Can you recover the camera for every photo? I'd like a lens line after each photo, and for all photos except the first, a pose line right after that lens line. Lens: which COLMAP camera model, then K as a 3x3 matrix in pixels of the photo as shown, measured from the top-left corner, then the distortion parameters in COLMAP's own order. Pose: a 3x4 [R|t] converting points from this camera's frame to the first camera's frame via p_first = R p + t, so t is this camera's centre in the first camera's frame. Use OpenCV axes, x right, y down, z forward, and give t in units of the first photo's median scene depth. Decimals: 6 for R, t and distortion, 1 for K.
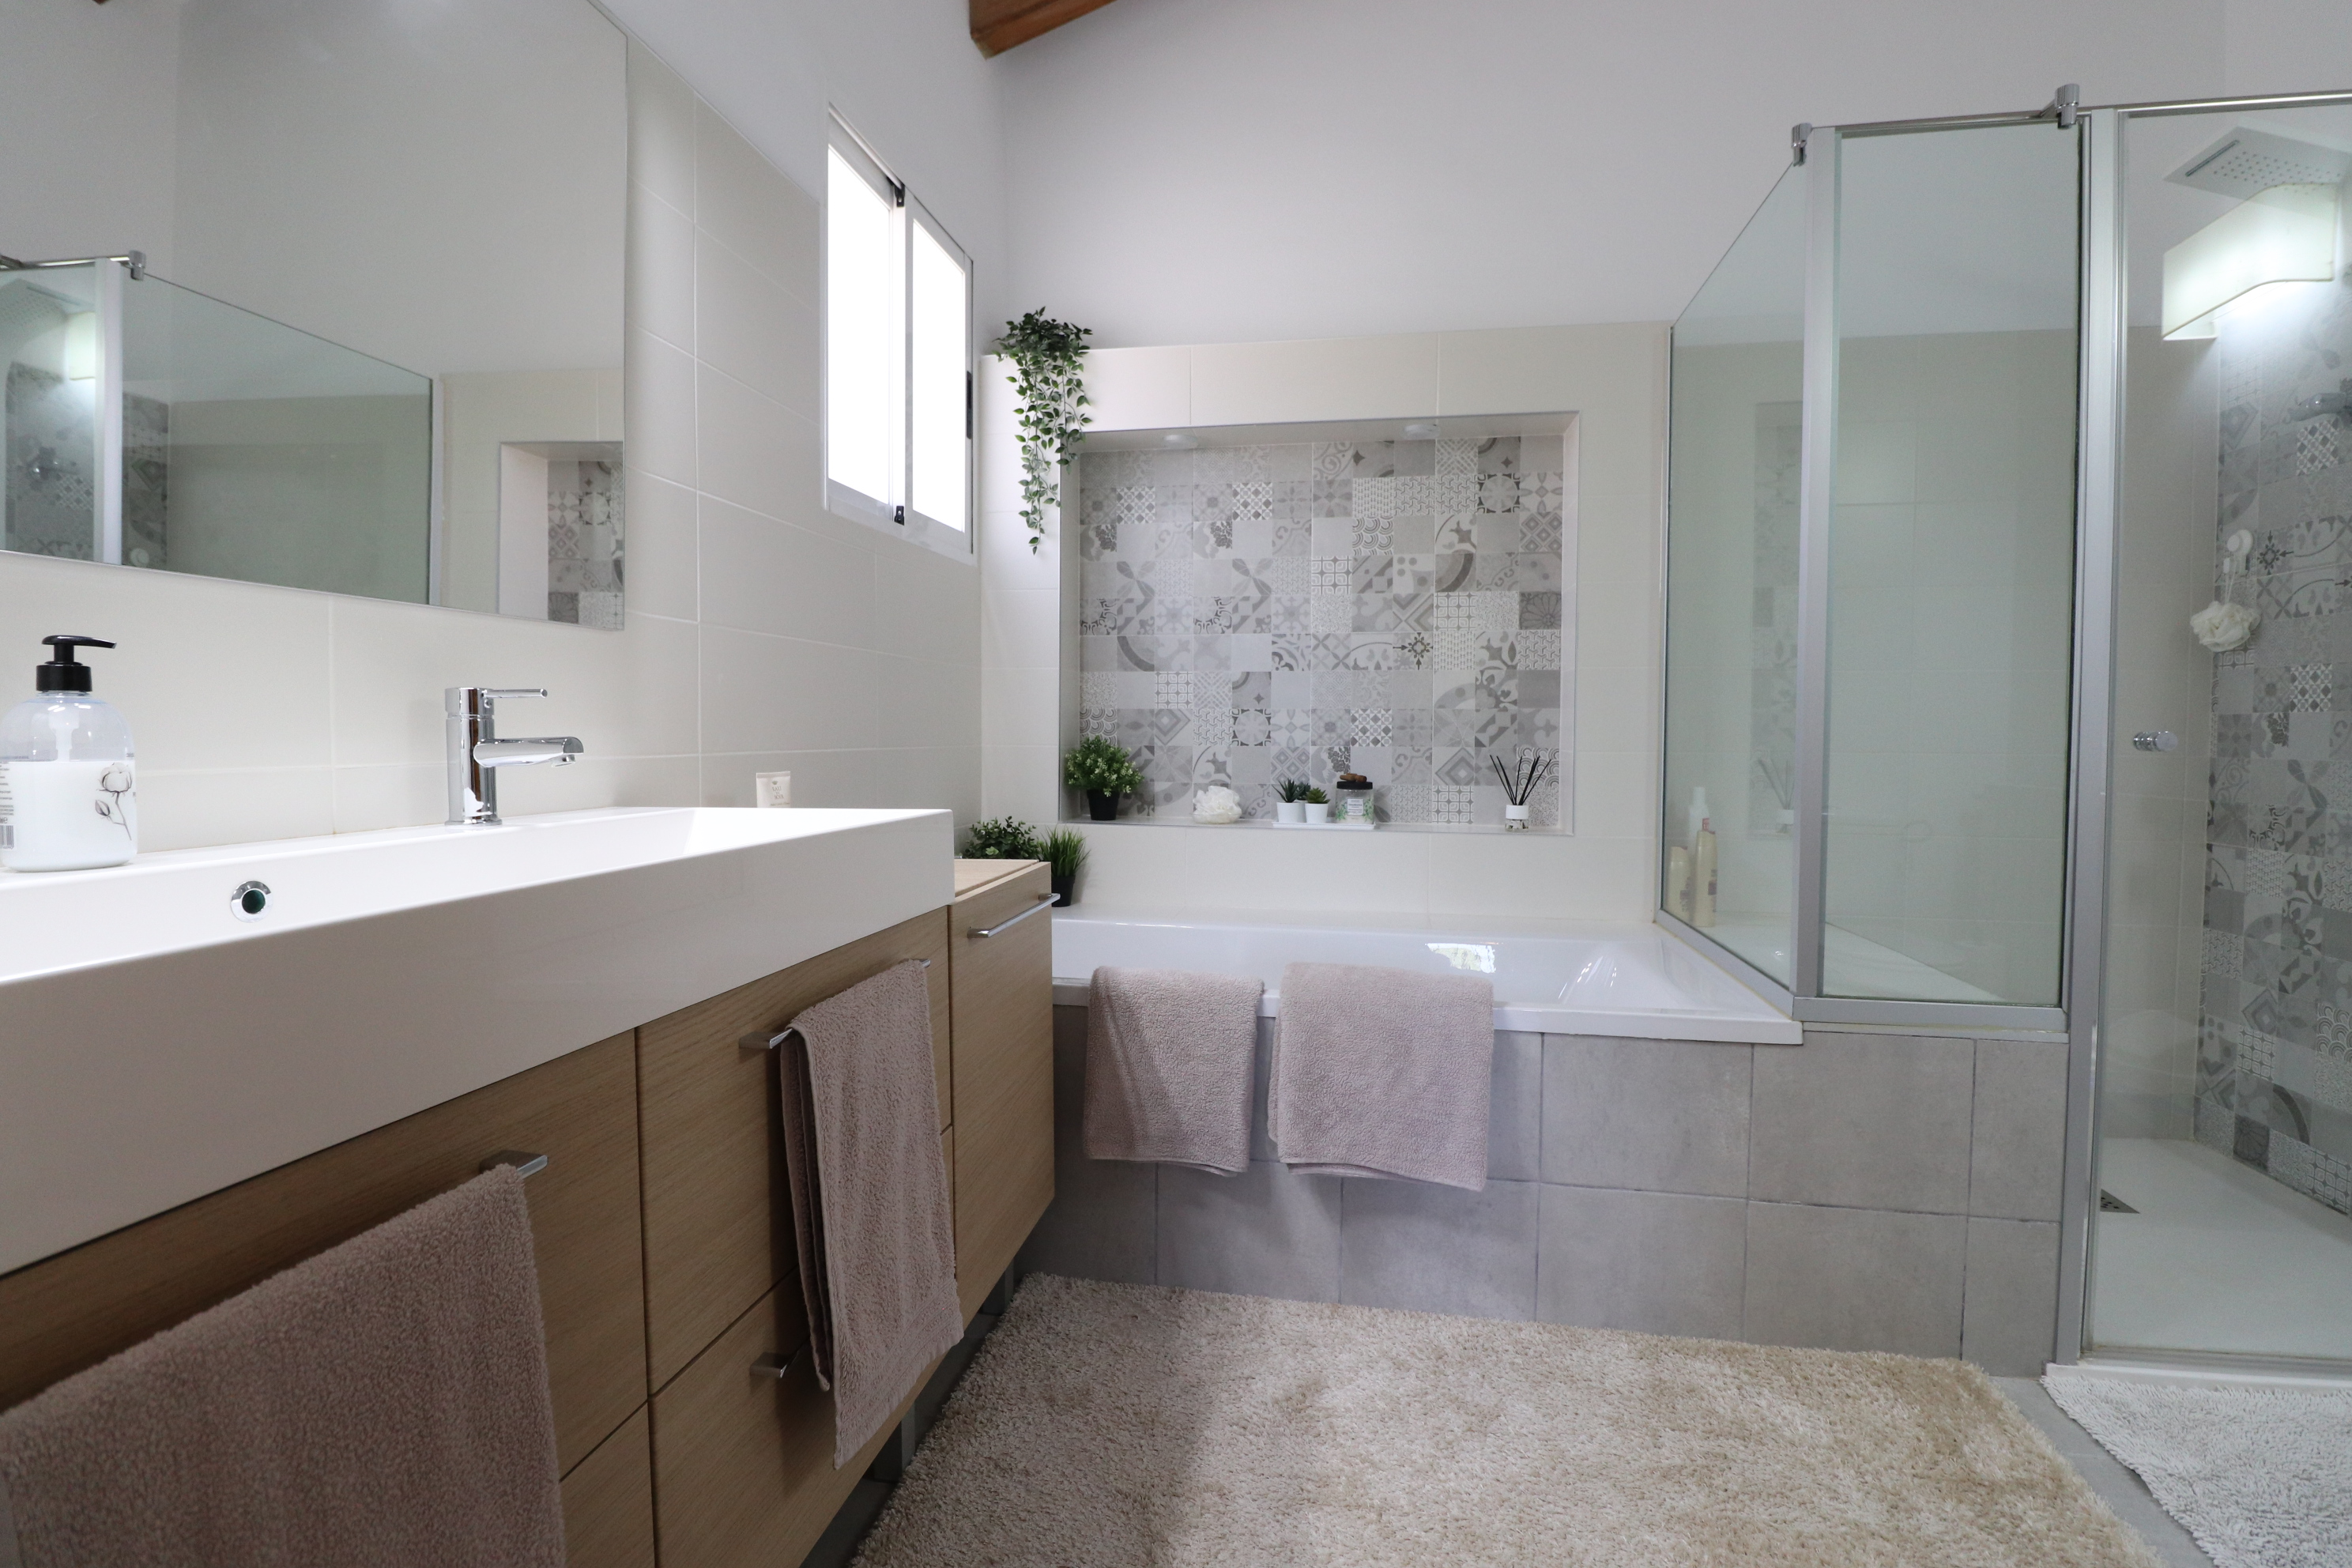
lens RADIAL K [[1102.0, 0, 1176.7], [0, 1102.0, 770.2], [0, 0, 1]] dist [-0.020556, -0.001009]
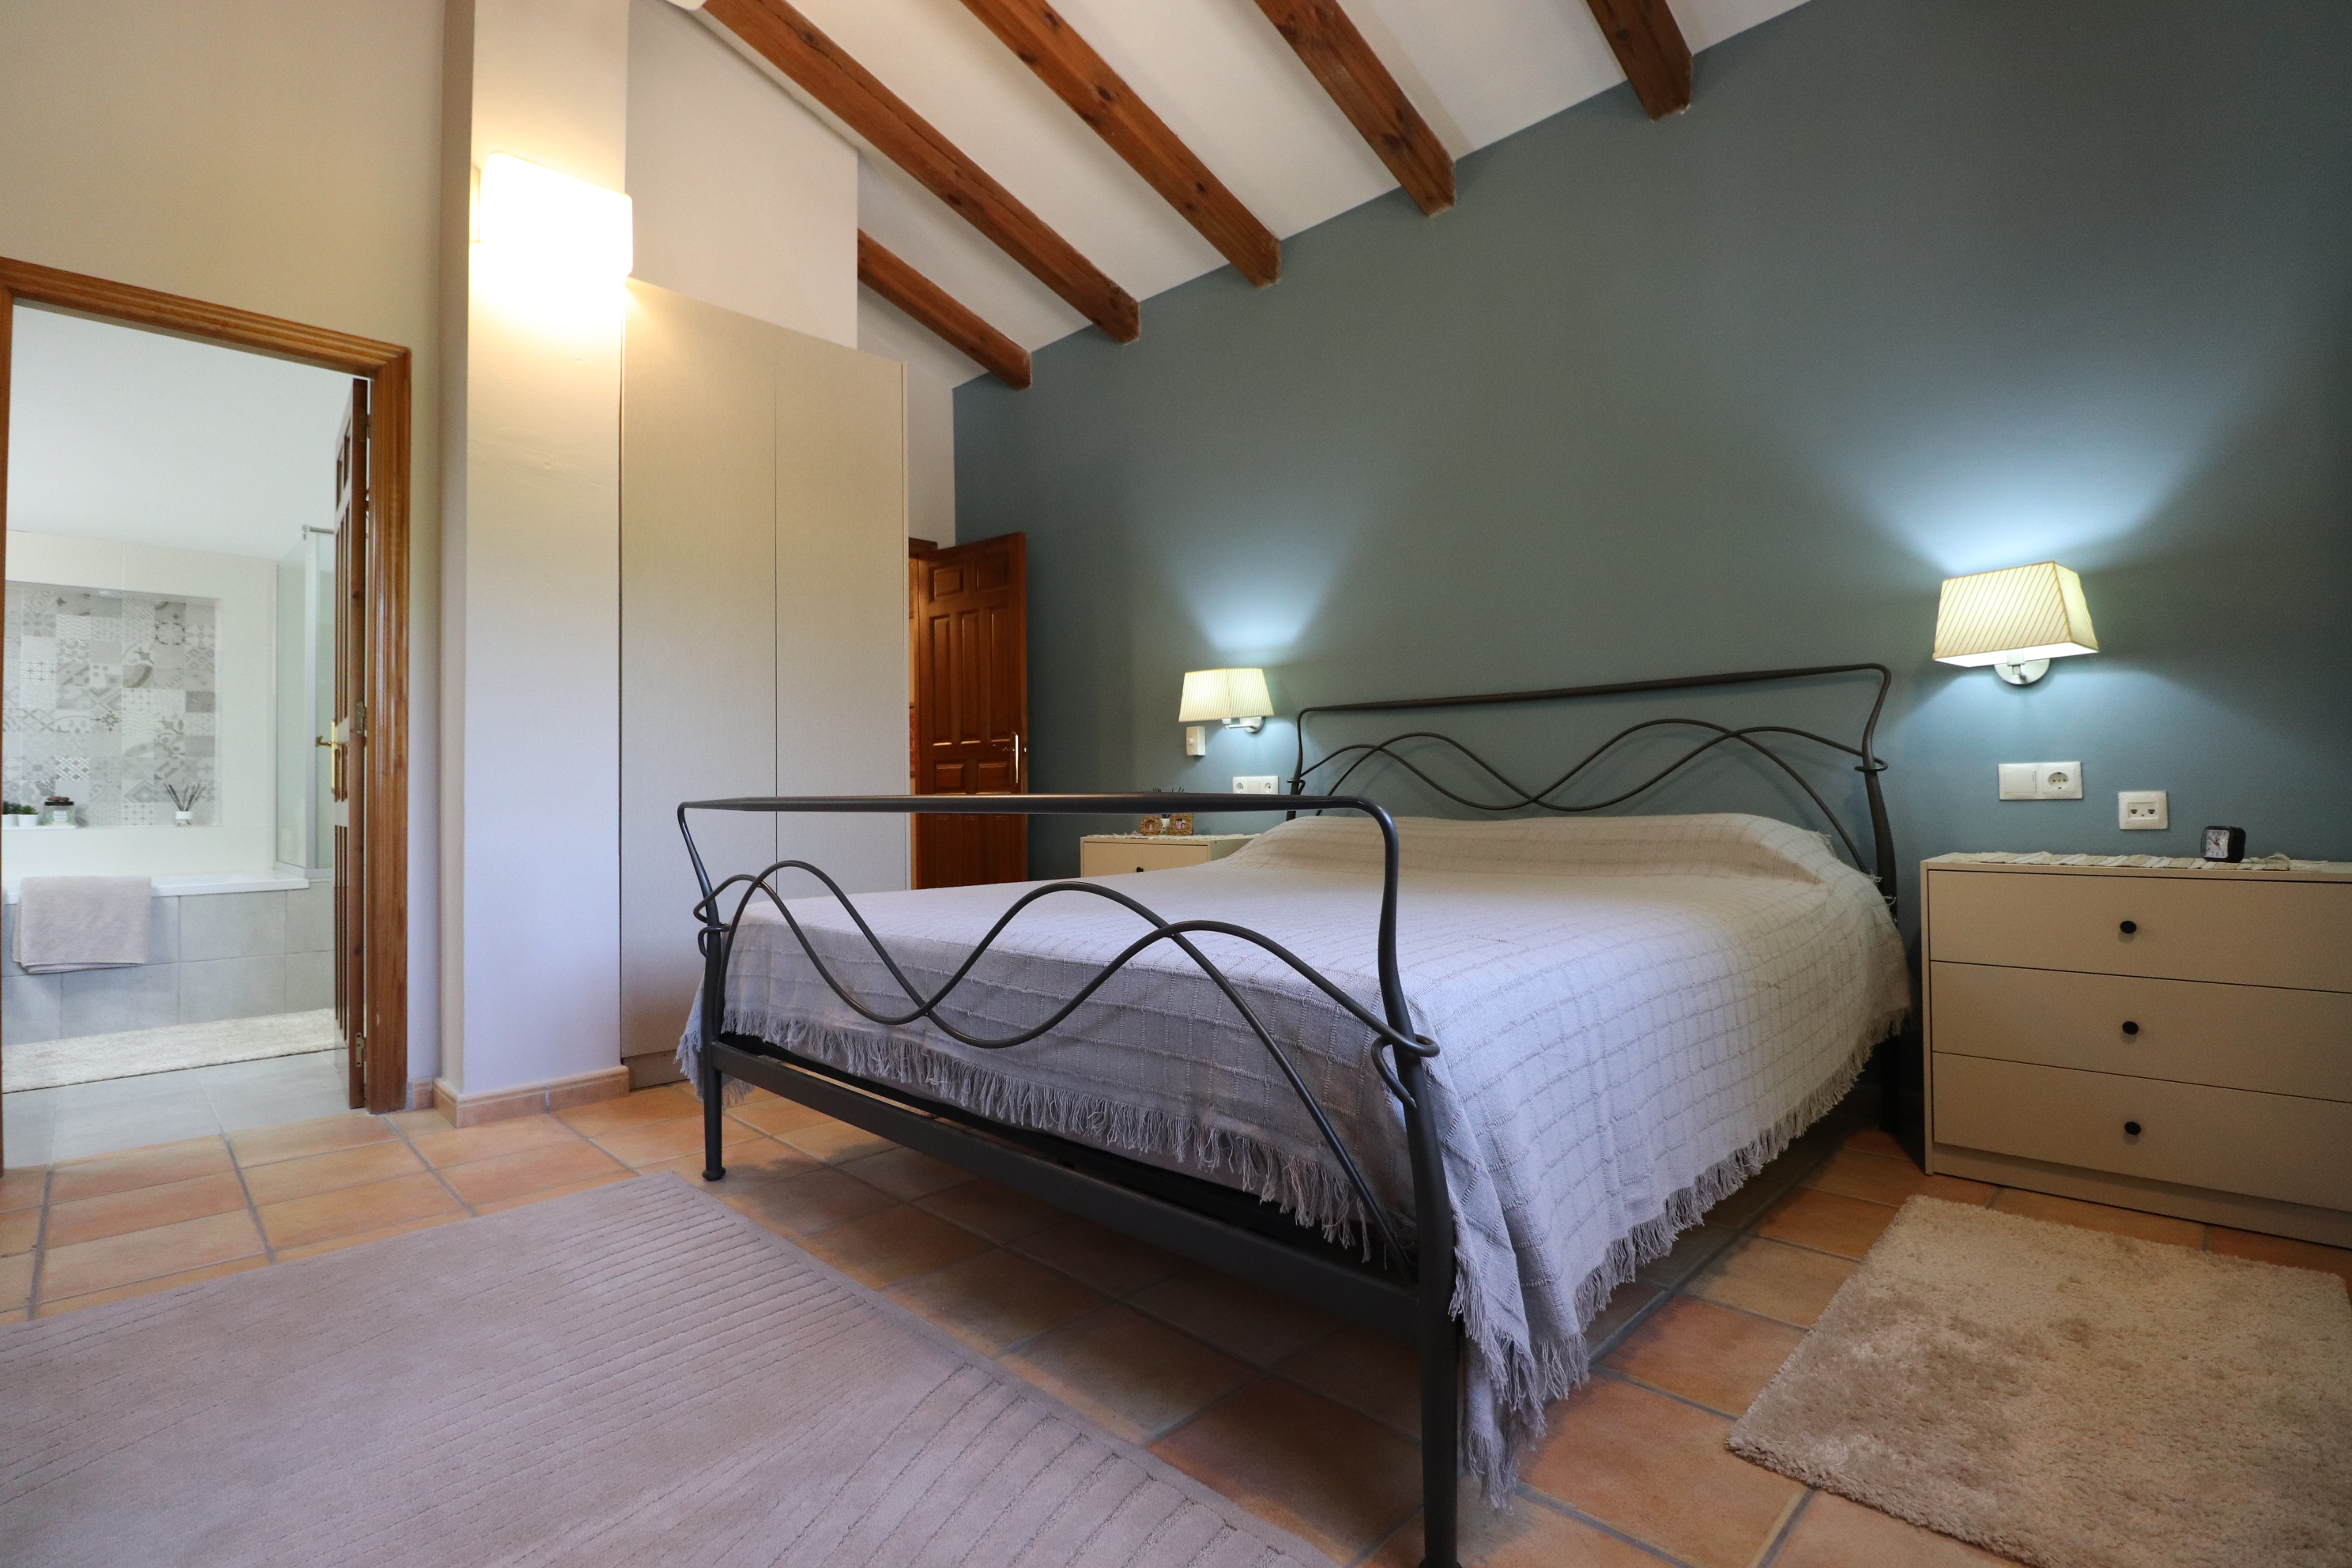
lens RADIAL K [[1102.0, 0, 1165.3], [0, 1102.0, 770.2], [0, 0, 1]] dist [-0.020556, -0.001009]
pose [[0.559353, 0.003234, 0.828923, -0.242439], [0.045607, 0.998358, -0.034671, 0.094308], [-0.827674, 0.057198, 0.558287, -1.237891]]
